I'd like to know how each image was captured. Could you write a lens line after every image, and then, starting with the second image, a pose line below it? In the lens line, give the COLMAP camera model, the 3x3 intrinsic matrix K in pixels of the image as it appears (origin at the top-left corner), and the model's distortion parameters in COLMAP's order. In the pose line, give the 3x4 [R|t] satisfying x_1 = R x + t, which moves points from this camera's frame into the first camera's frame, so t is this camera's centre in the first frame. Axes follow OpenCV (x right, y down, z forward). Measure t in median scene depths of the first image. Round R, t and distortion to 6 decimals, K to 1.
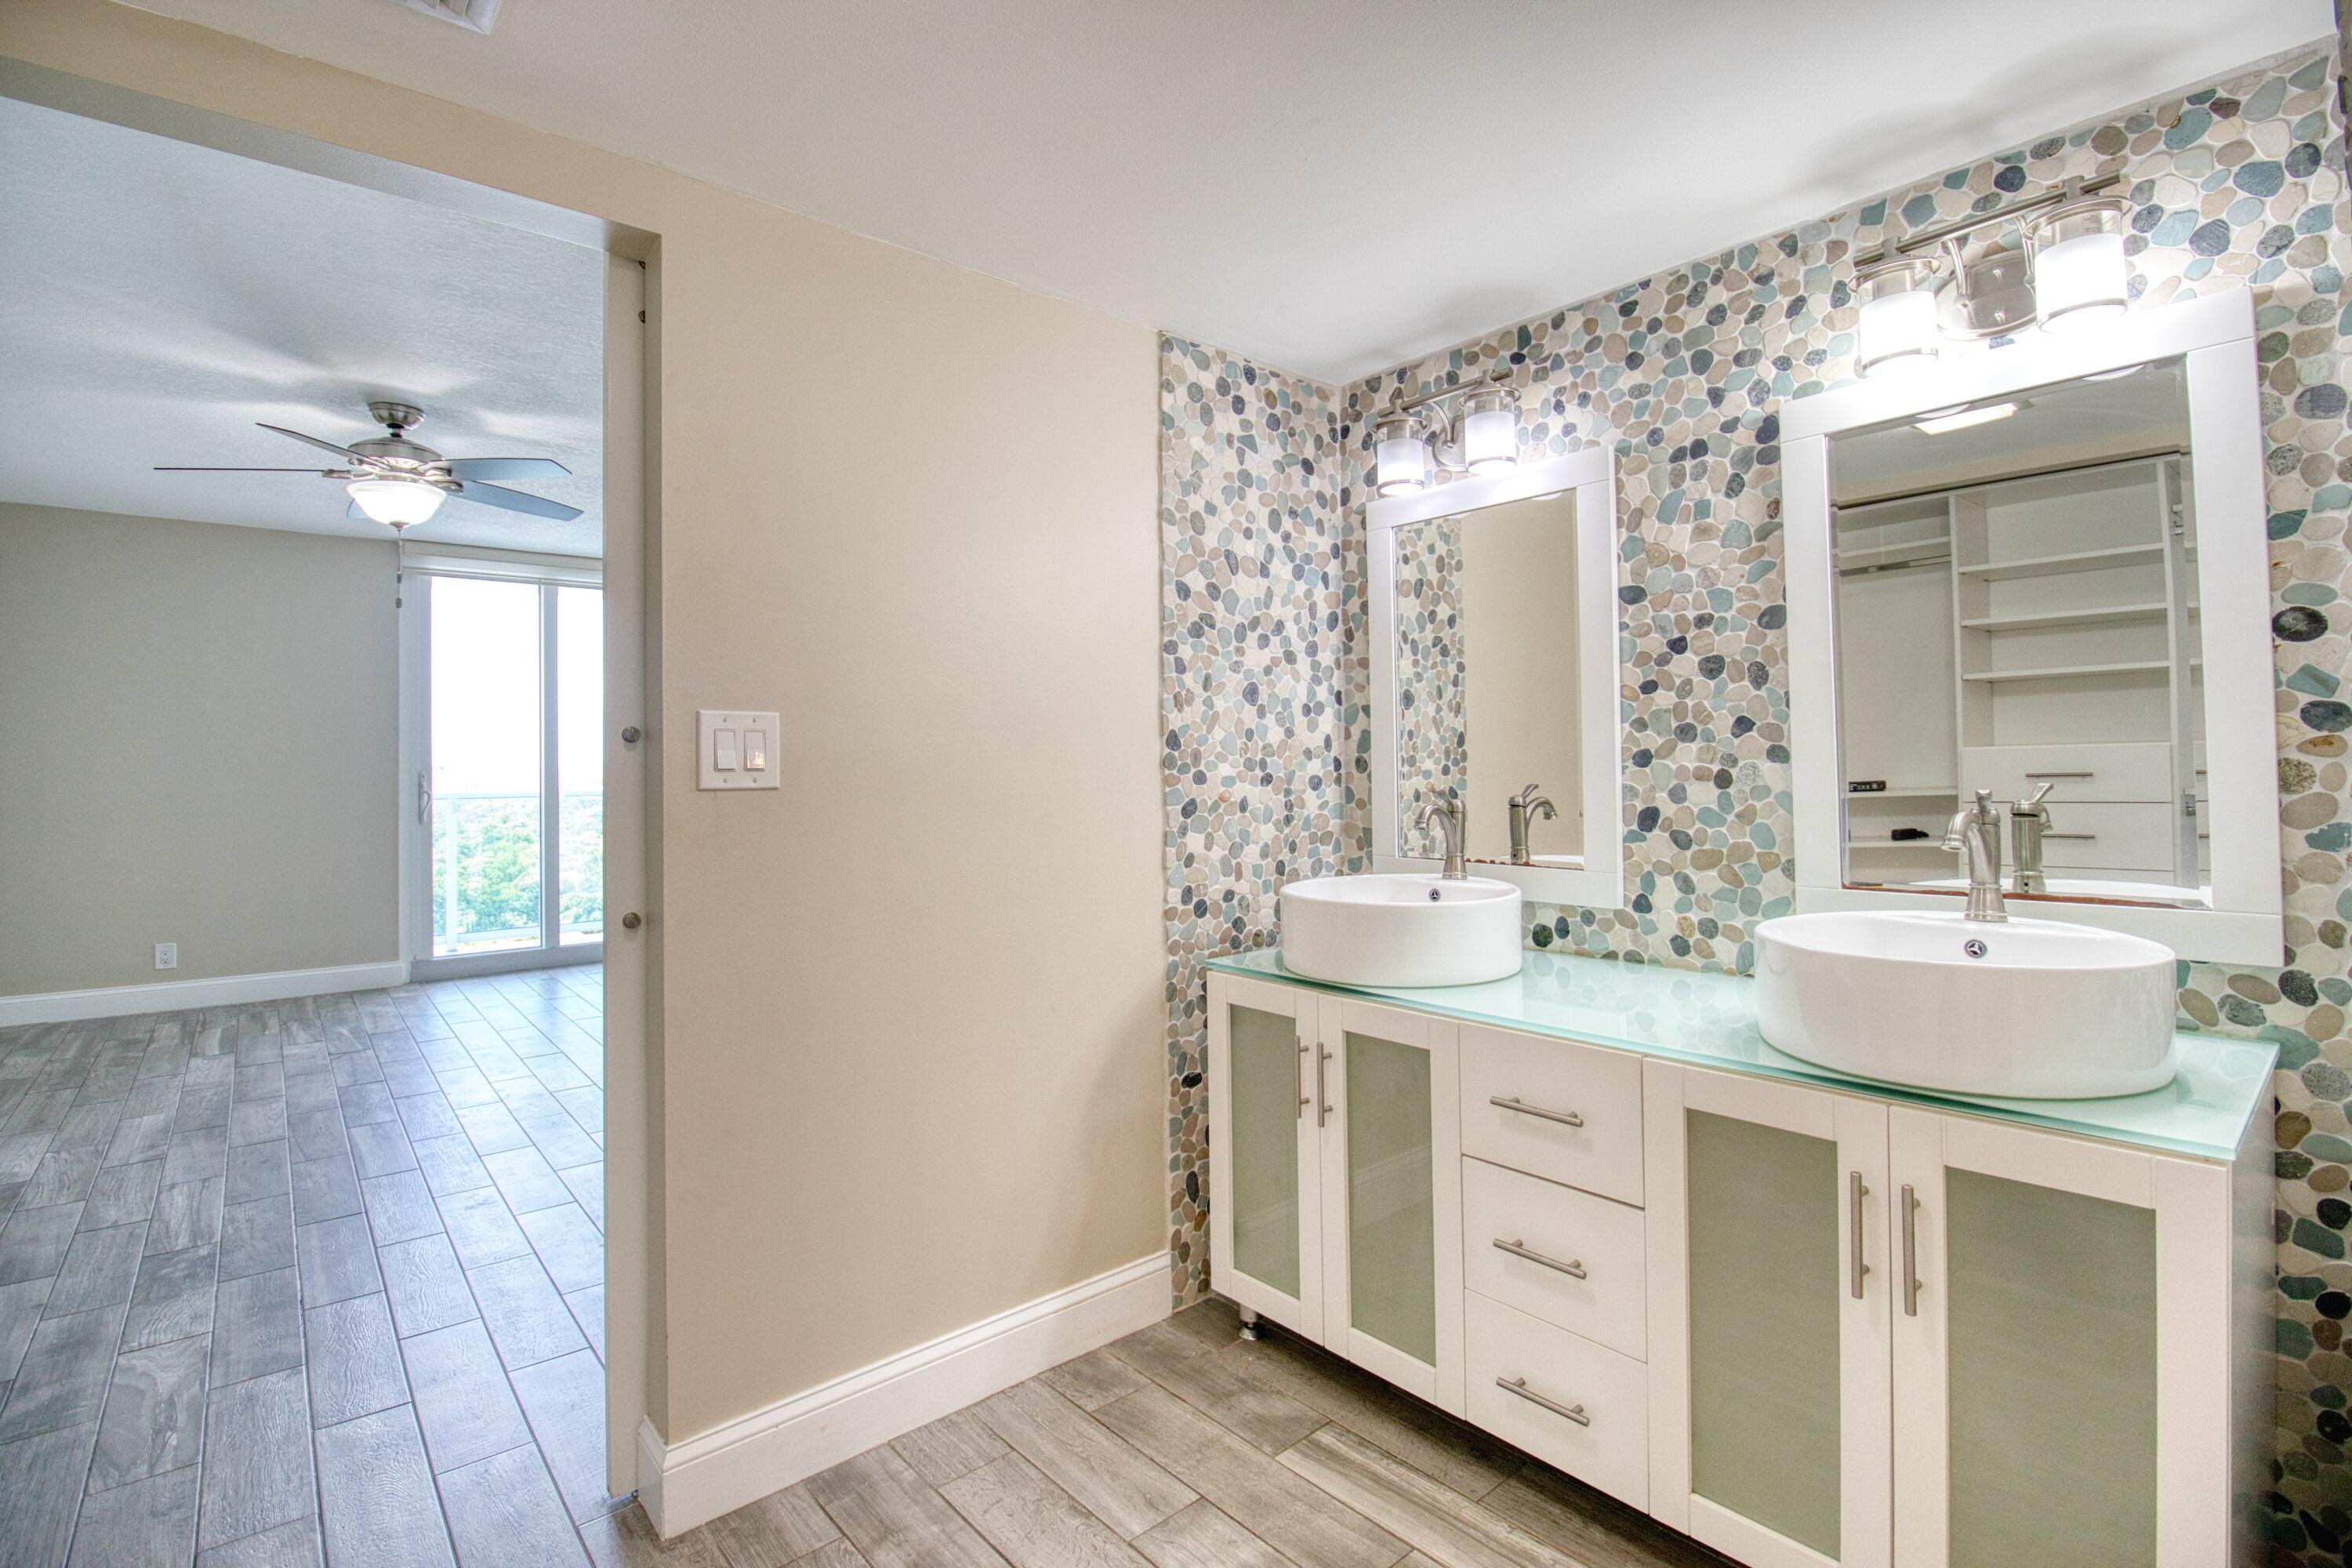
lens RADIAL K [[1079.7, 0, 1185.4], [0, 1079.7, 750.5], [0, 0, 1]] dist [-0.000911, -0.013196]
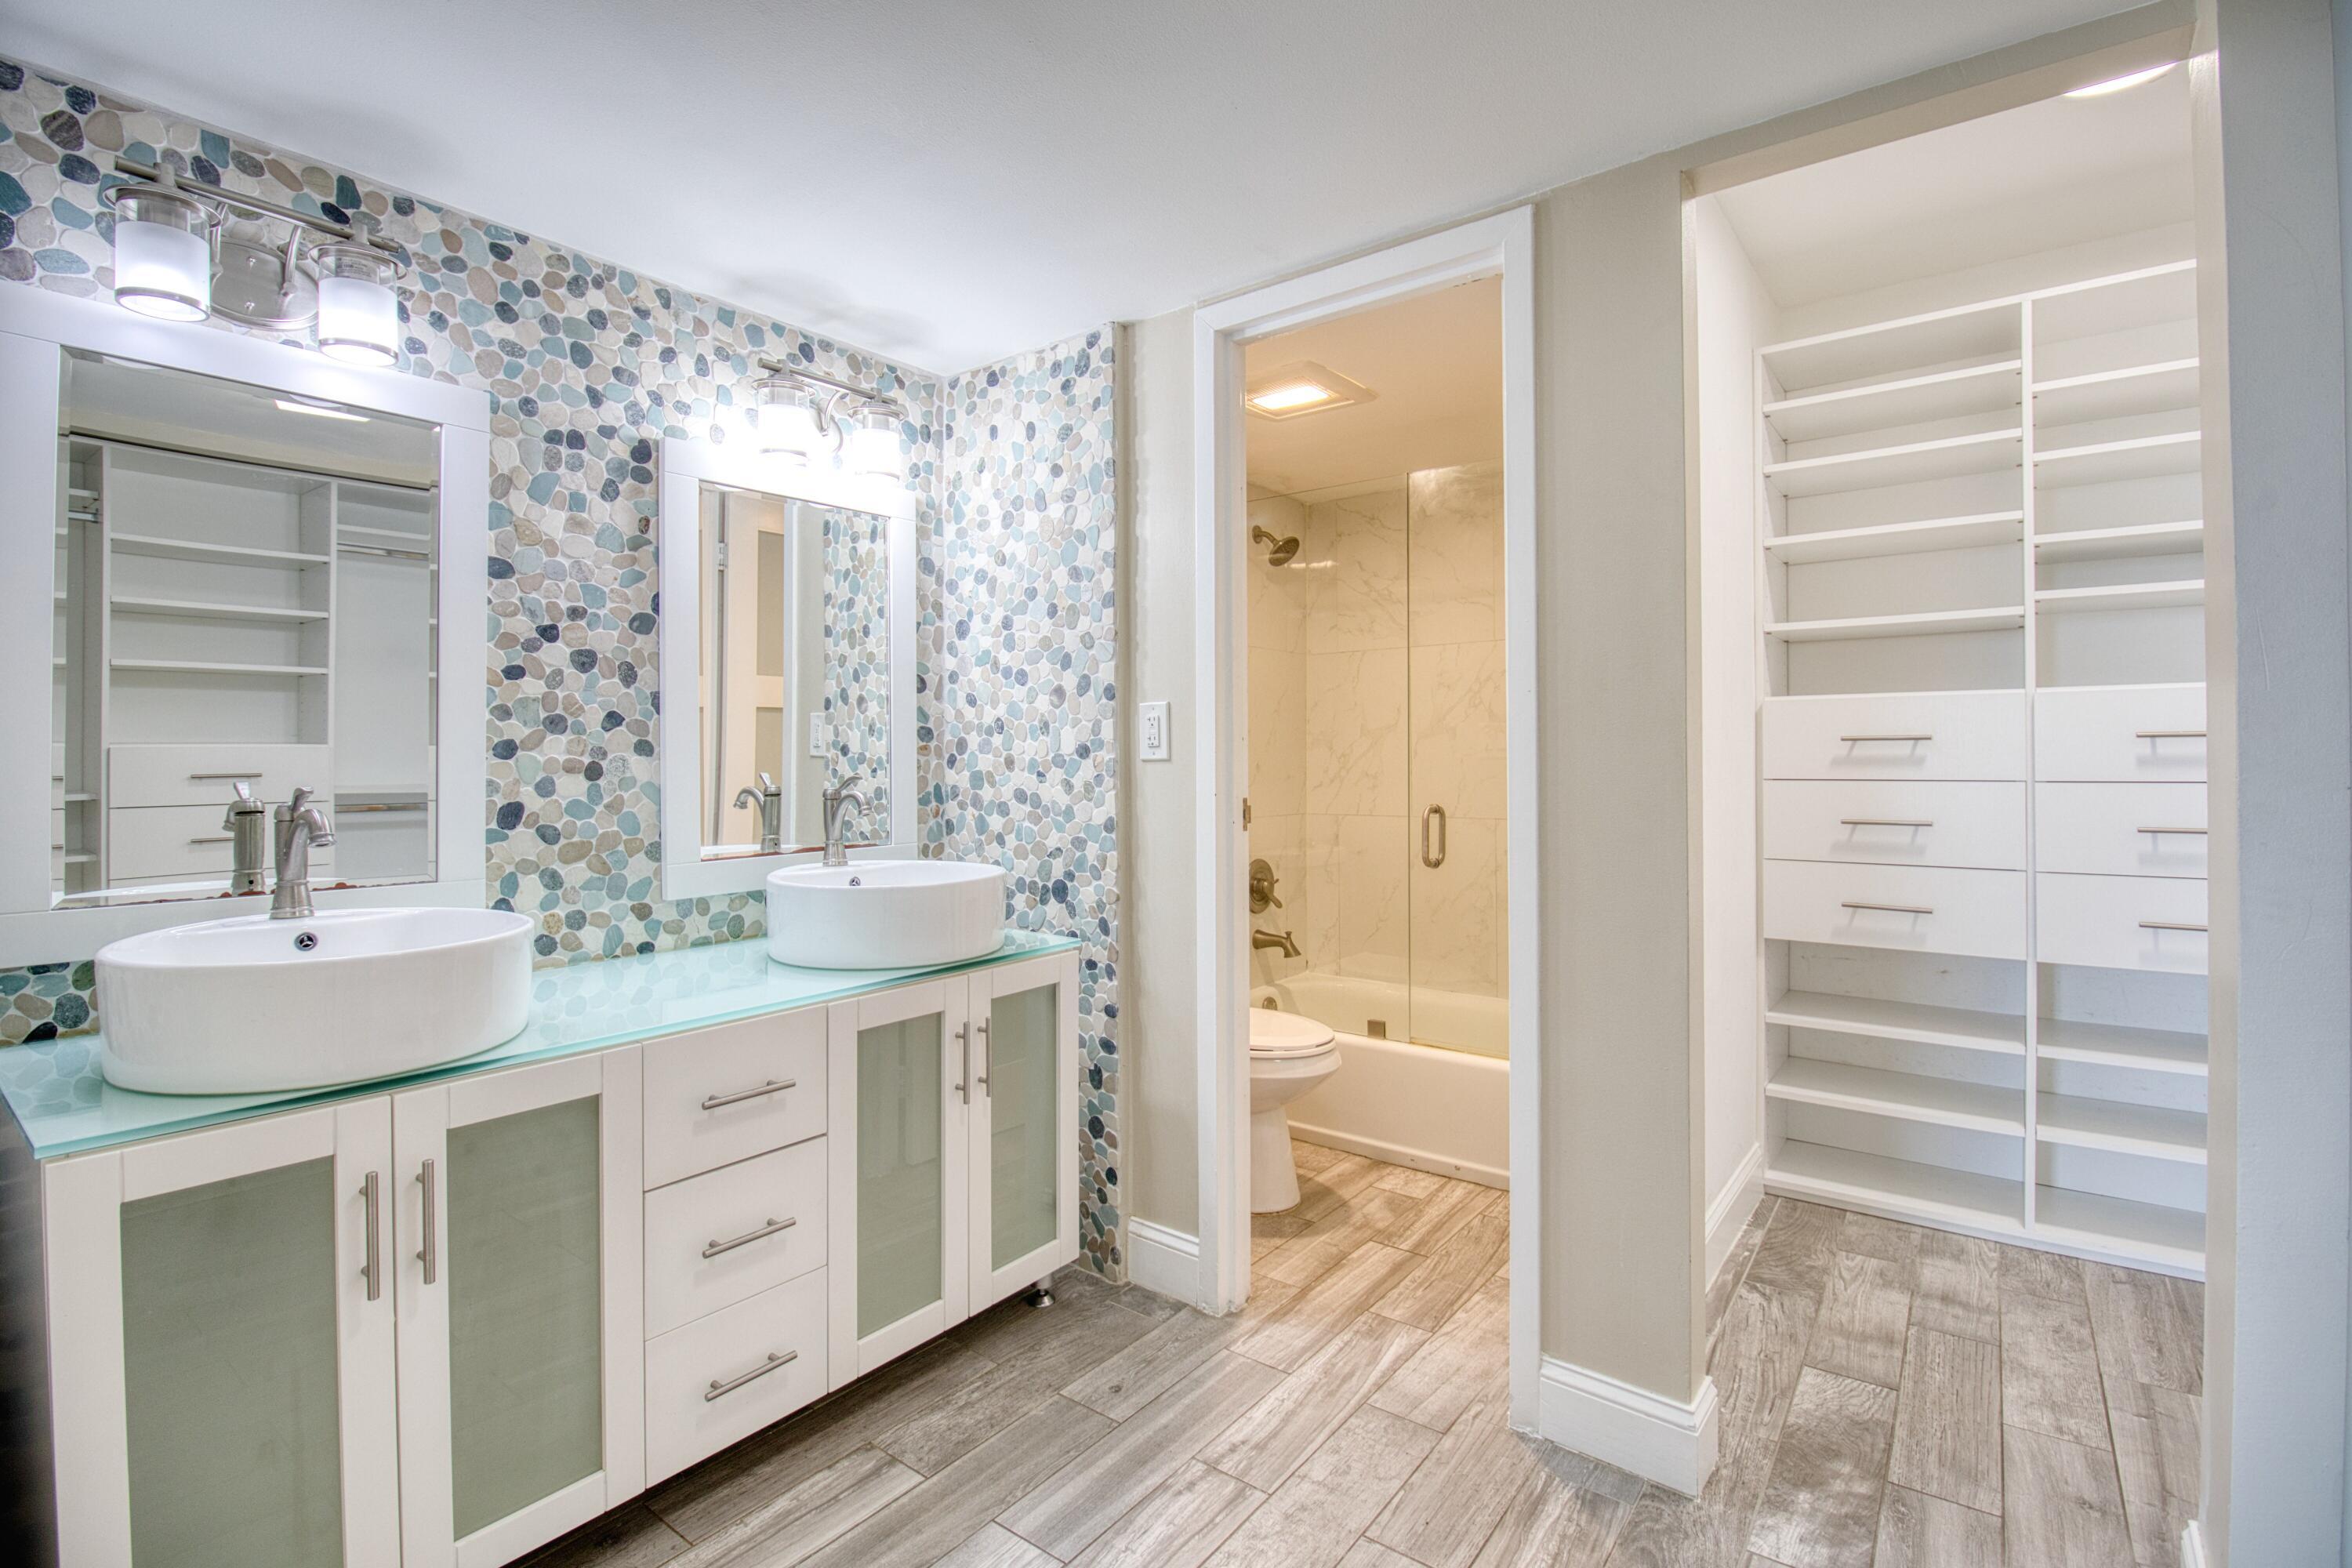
lens RADIAL K [[1079.7, 0, 1185.4], [0, 1079.7, 750.5], [0, 0, 1]] dist [-0.000911, -0.013196]
pose [[-0.207030, 0.018938, 0.978151, -0.621343], [-0.010029, 0.999719, -0.021479, 0.023134], [-0.978283, -0.014257, -0.206782, 0.662620]]
